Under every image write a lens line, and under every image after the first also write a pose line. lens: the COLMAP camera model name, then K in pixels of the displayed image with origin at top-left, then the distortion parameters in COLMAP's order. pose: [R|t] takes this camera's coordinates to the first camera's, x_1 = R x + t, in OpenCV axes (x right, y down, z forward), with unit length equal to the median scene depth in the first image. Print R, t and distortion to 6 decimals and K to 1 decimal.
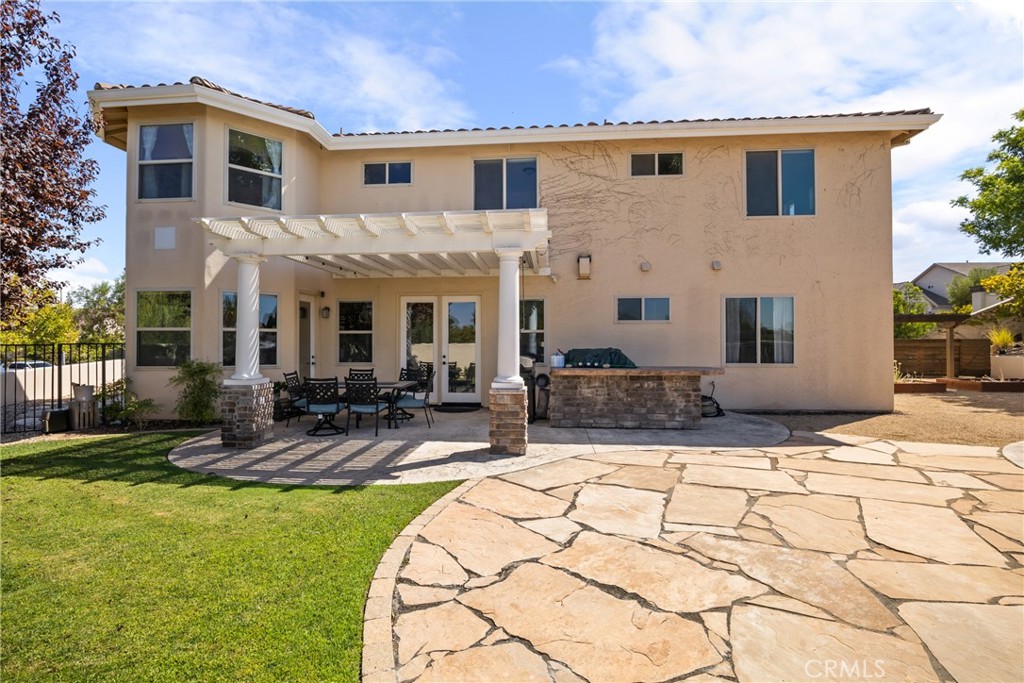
lens RADIAL K [[444.4, 0, 511.8], [0, 444.4, 340.6], [0, 0, 1]] dist [0.000815, 0.000050]
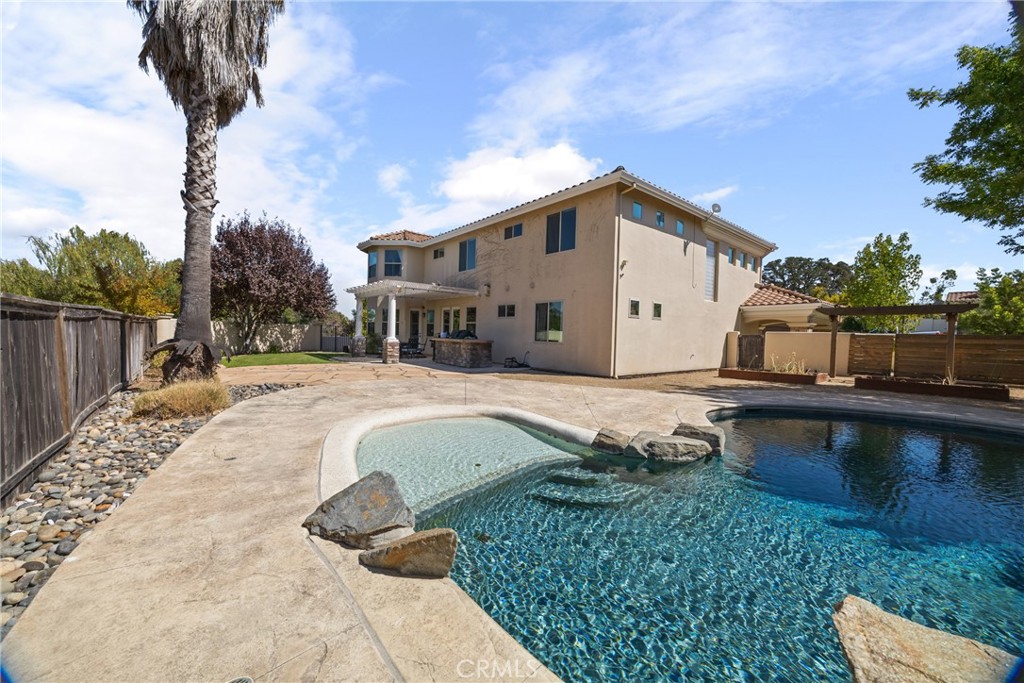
lens RADIAL K [[392.7, 0, 512.6], [0, 392.7, 347.5], [0, 0, 1]] dist [-0.003943, -0.000473]
pose [[0.702660, 0.042792, -0.710238, 1.515648], [-0.014079, 0.998831, 0.046251, 0.006607], [0.711386, -0.022499, 0.702441, -0.150998]]
